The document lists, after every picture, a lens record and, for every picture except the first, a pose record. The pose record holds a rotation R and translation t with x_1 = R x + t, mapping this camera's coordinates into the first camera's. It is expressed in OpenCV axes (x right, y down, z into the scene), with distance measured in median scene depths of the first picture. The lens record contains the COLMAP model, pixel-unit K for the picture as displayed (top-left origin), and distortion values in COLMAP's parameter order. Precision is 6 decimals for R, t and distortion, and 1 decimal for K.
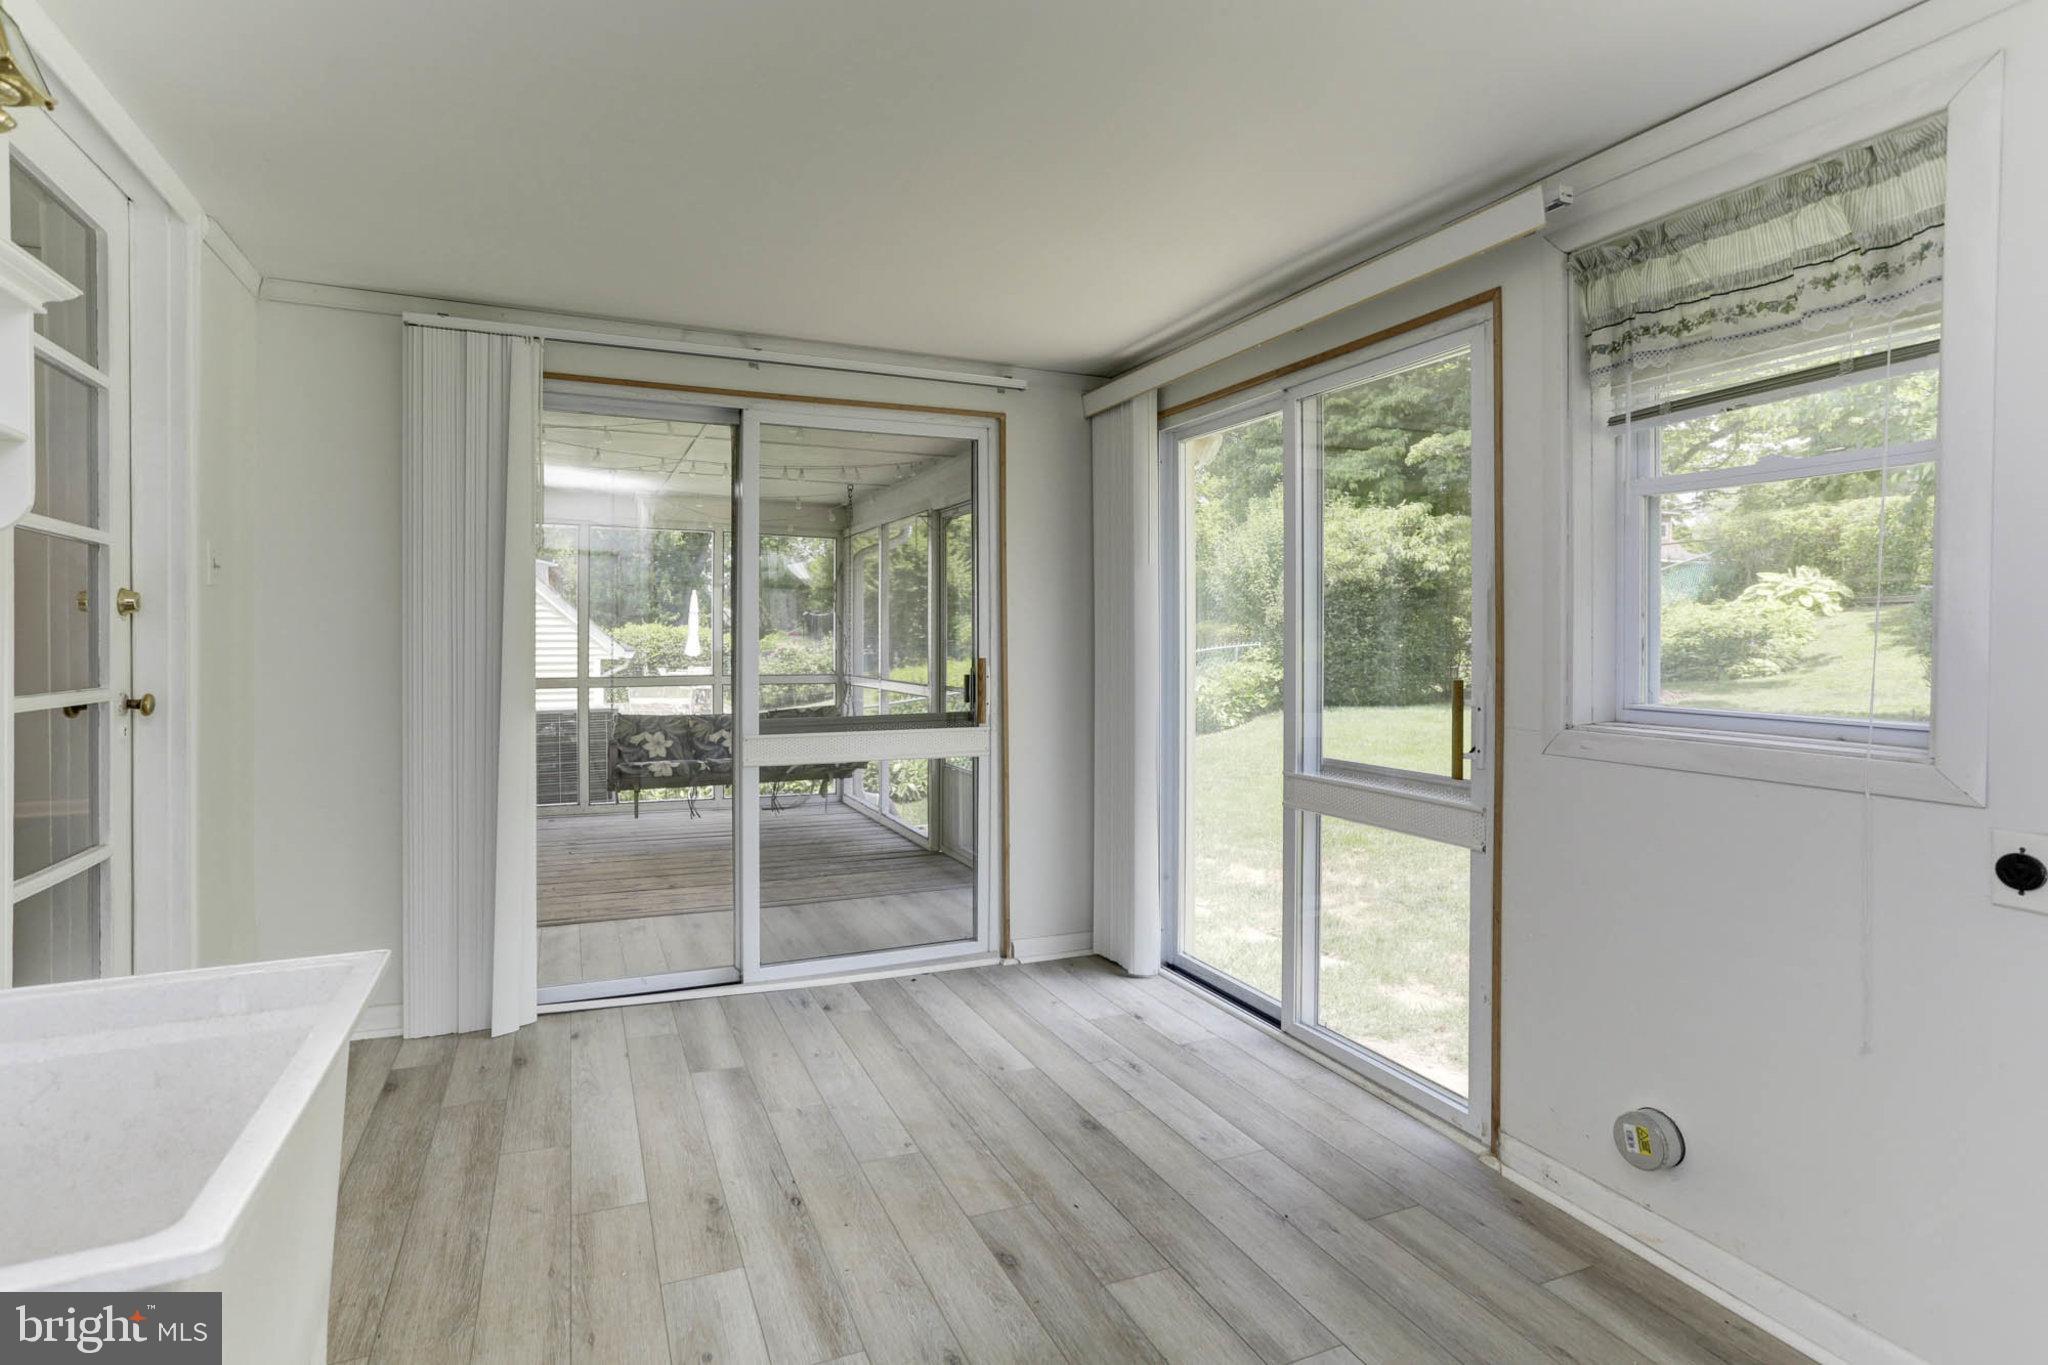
lens RADIAL K [[1014.1, 0, 1027.7], [0, 1014.1, 654.3], [0, 0, 1]] dist [-0.041623, 0.001091]
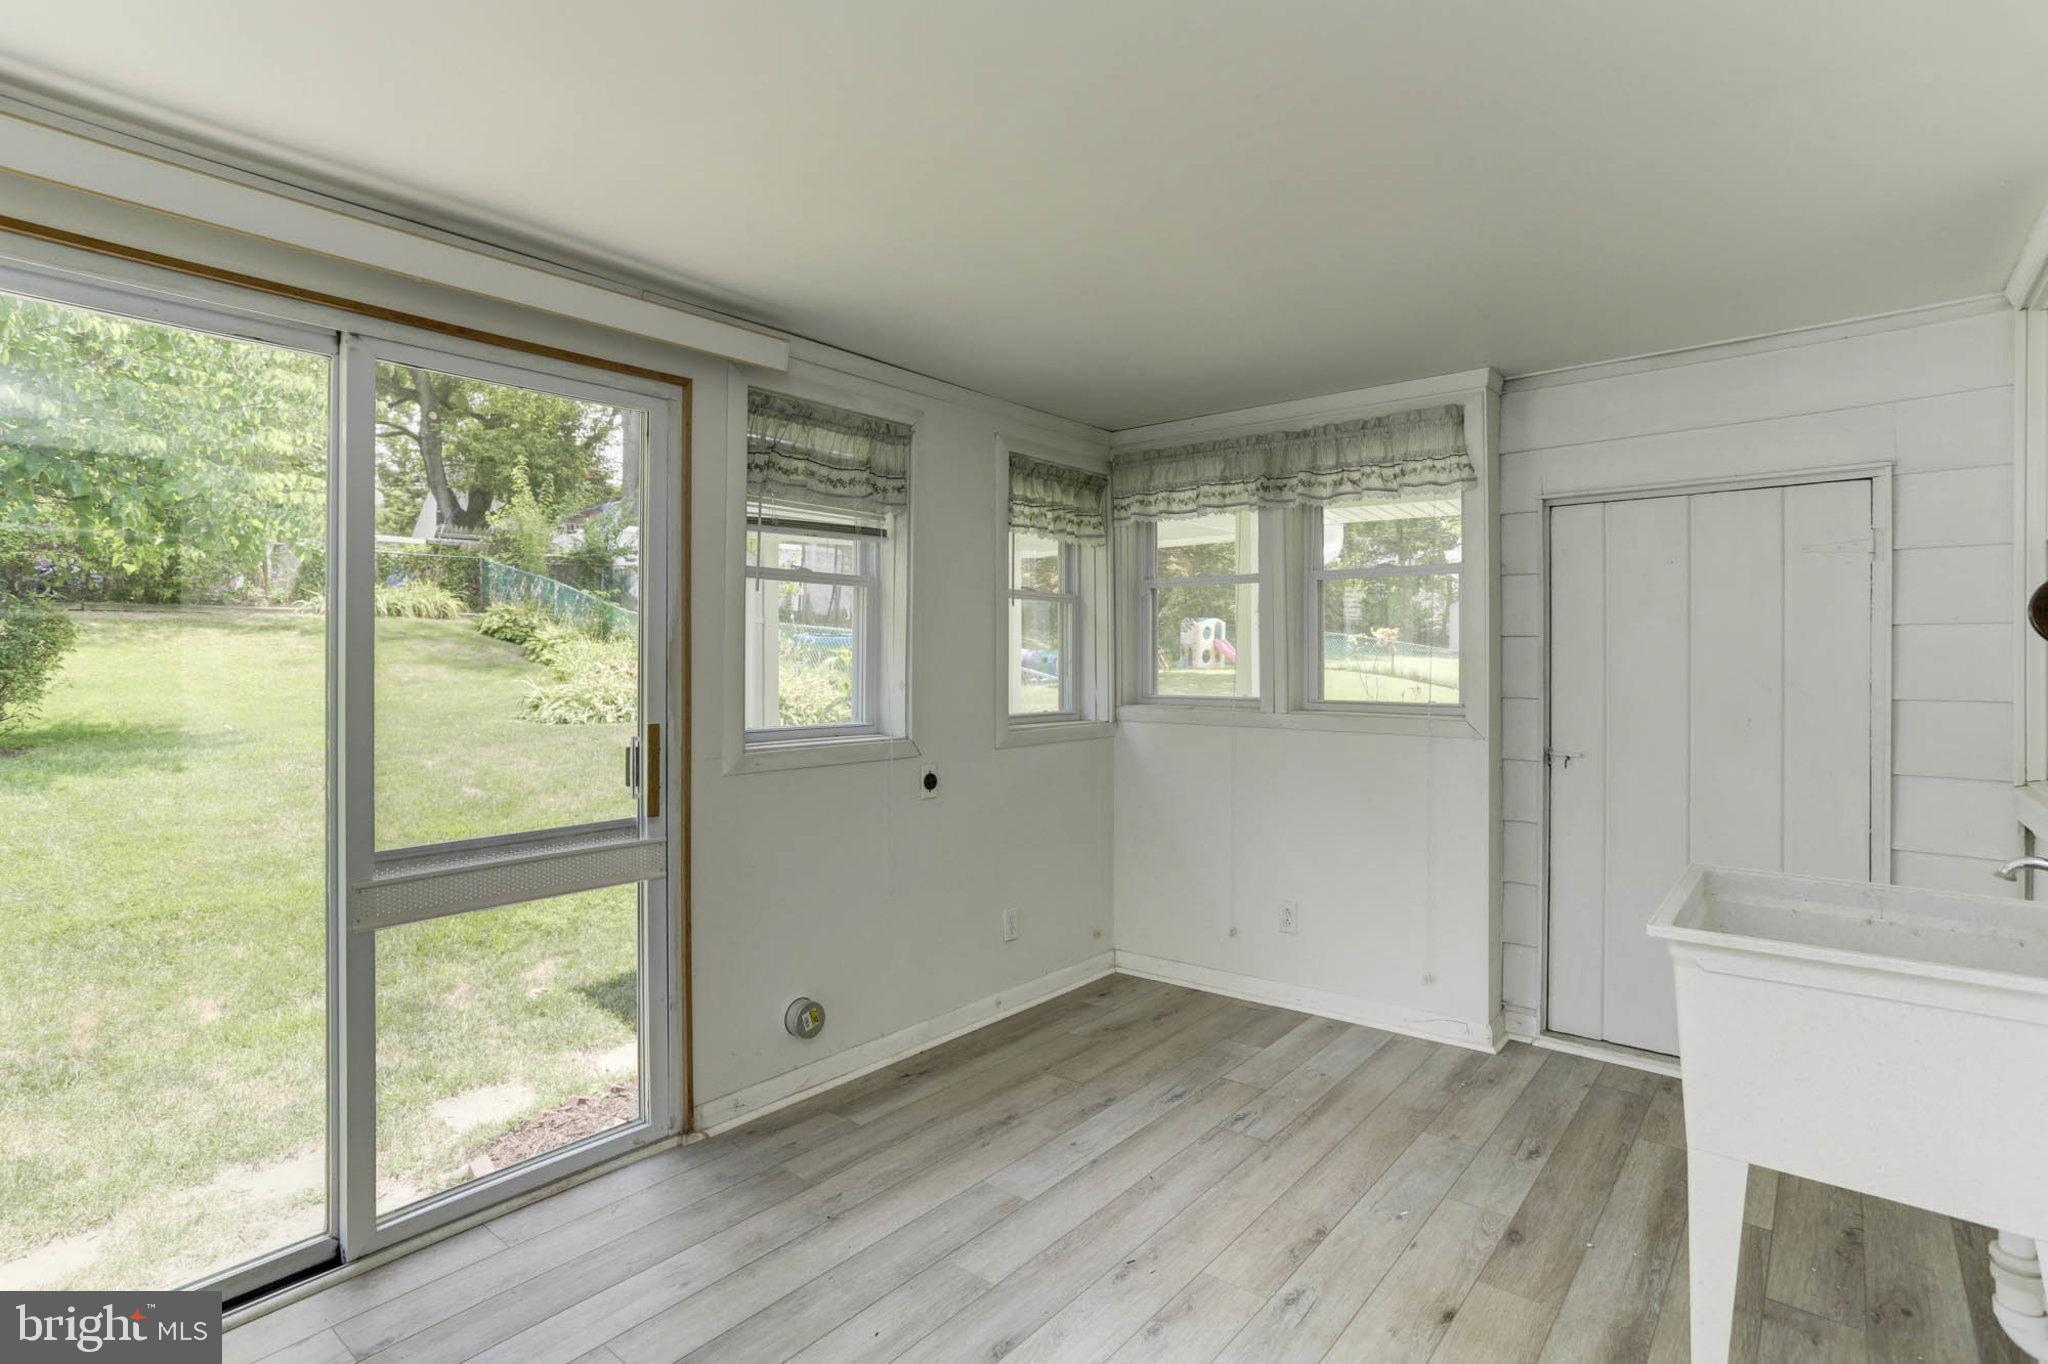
lens RADIAL K [[1014.1, 0, 1027.7], [0, 1014.1, 653.8], [0, 0, 1]] dist [-0.041623, 0.001091]
pose [[-0.461122, -0.005530, 0.887320, -0.812626], [0.008797, 0.999903, 0.010804, -0.064888], [-0.887293, 0.012788, -0.461028, 1.310072]]
